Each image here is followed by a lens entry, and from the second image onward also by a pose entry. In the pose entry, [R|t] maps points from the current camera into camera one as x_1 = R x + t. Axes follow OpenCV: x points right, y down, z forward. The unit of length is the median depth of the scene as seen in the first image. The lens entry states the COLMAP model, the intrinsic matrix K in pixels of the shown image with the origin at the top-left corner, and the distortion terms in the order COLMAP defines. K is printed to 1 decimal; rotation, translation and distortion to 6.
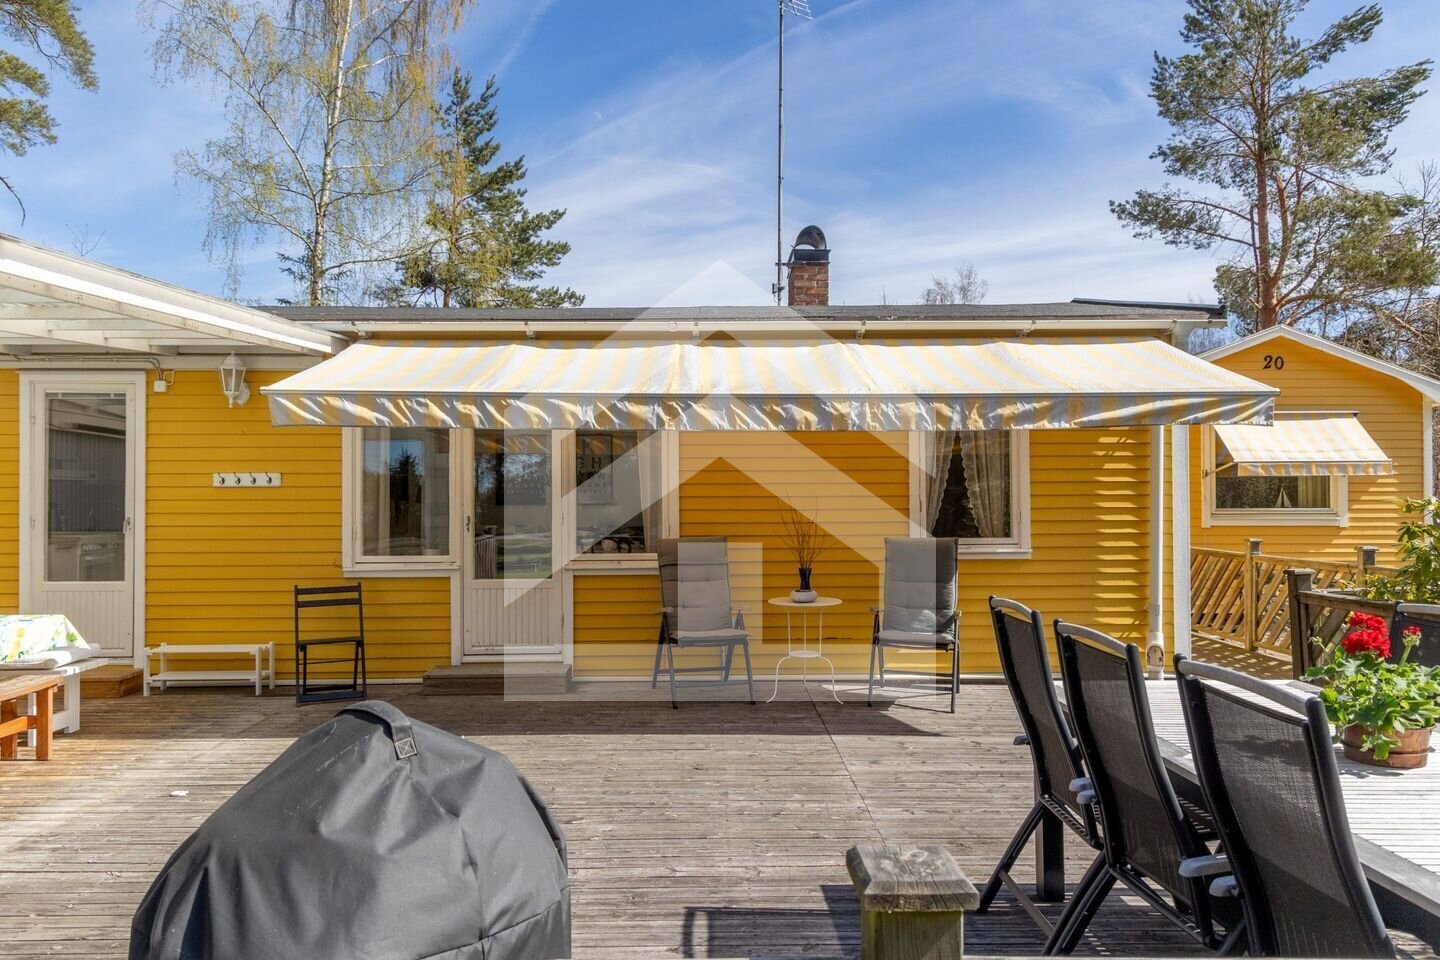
lens RADIAL K [[1004.1, 0, 720.0], [0, 1004.1, 480.0], [0, 0, 1]] dist [0.012774, 0.005149]
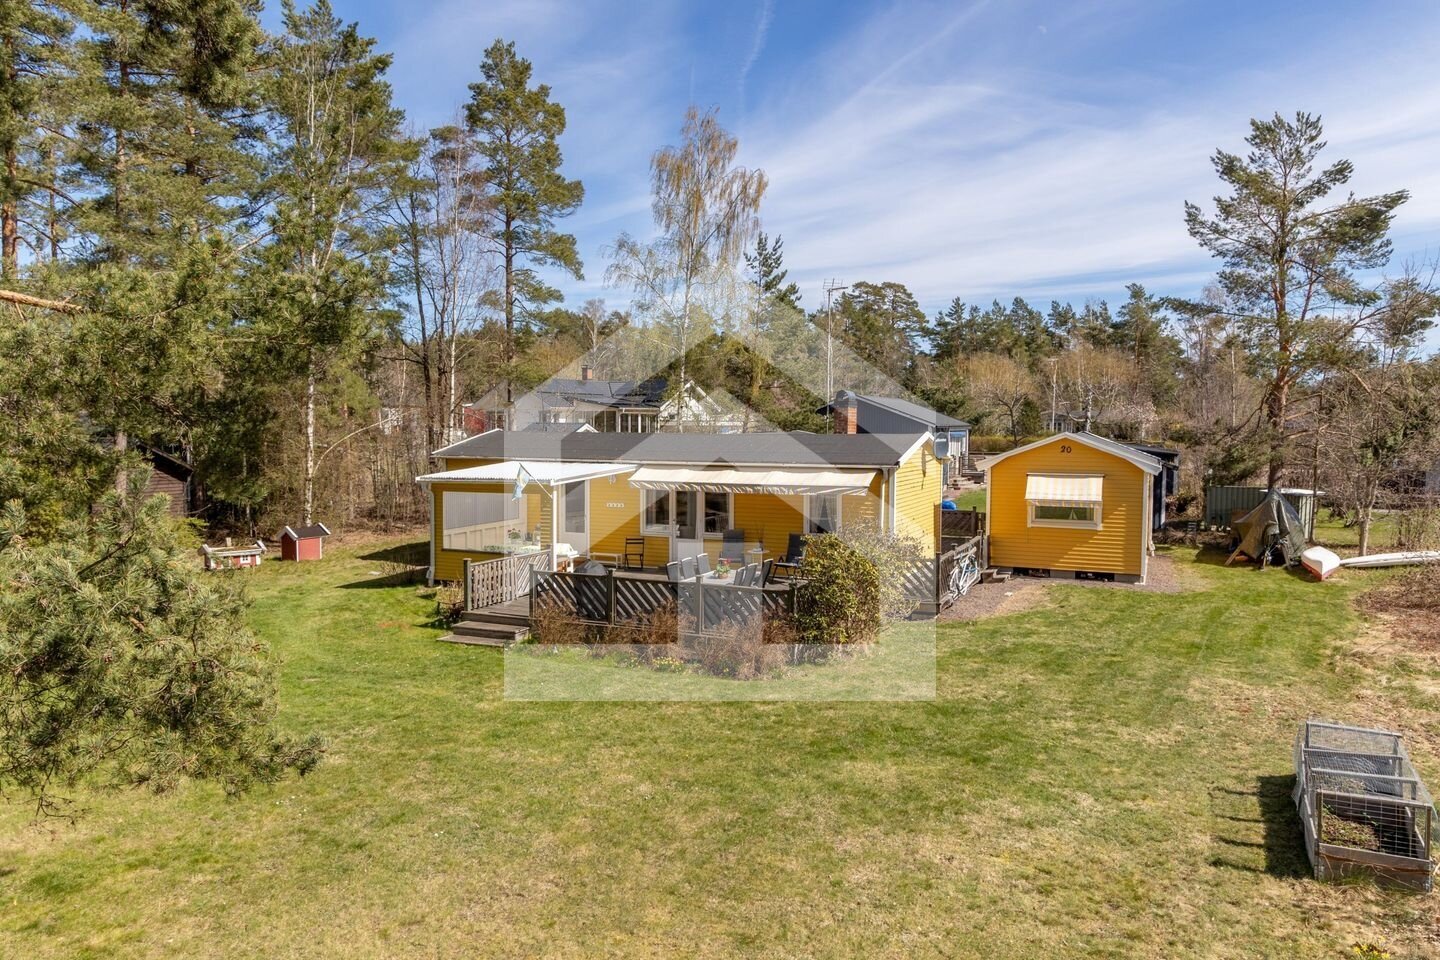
lens RADIAL K [[986.3, 0, 720.0], [0, 986.3, 480.0], [0, 0, 1]] dist [0.008139, 0.002773]
pose [[0.909832, 0.031660, -0.413767, 0.738671], [-0.003106, 0.997577, 0.069502, -0.192111], [0.414964, -0.061950, 0.907726, -1.124720]]
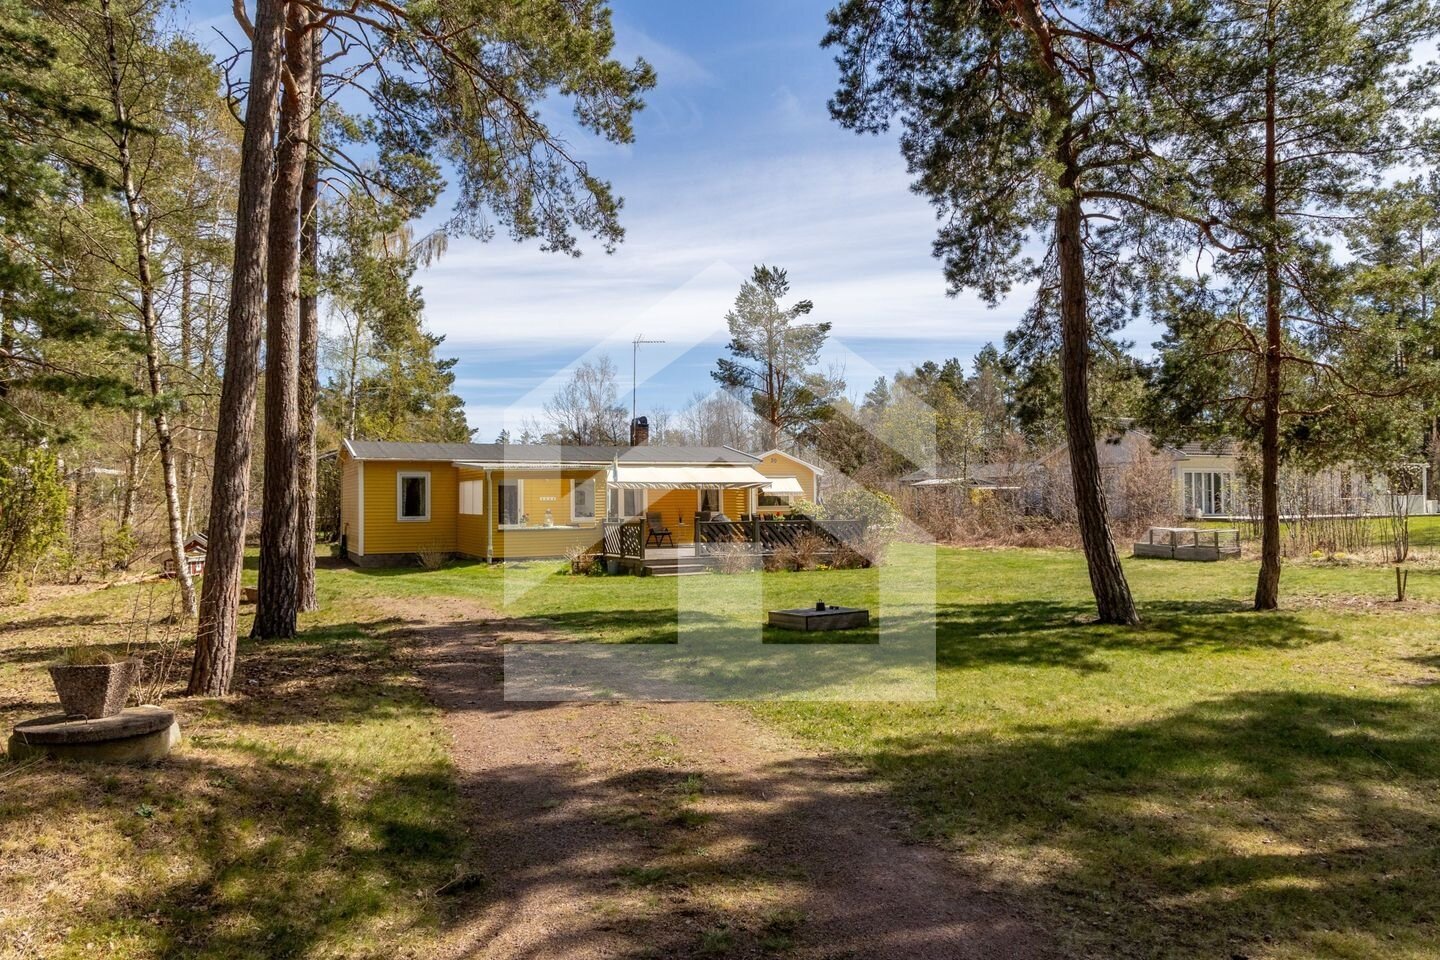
lens RADIAL K [[986.3, 0, 720.0], [0, 986.3, 480.0], [0, 0, 1]] dist [0.008139, 0.002773]
pose [[0.904374, 0.005192, 0.426710, -0.949266], [0.000494, 0.999913, -0.013214, -0.012511], [-0.426741, 0.012162, 0.904292, -1.772518]]
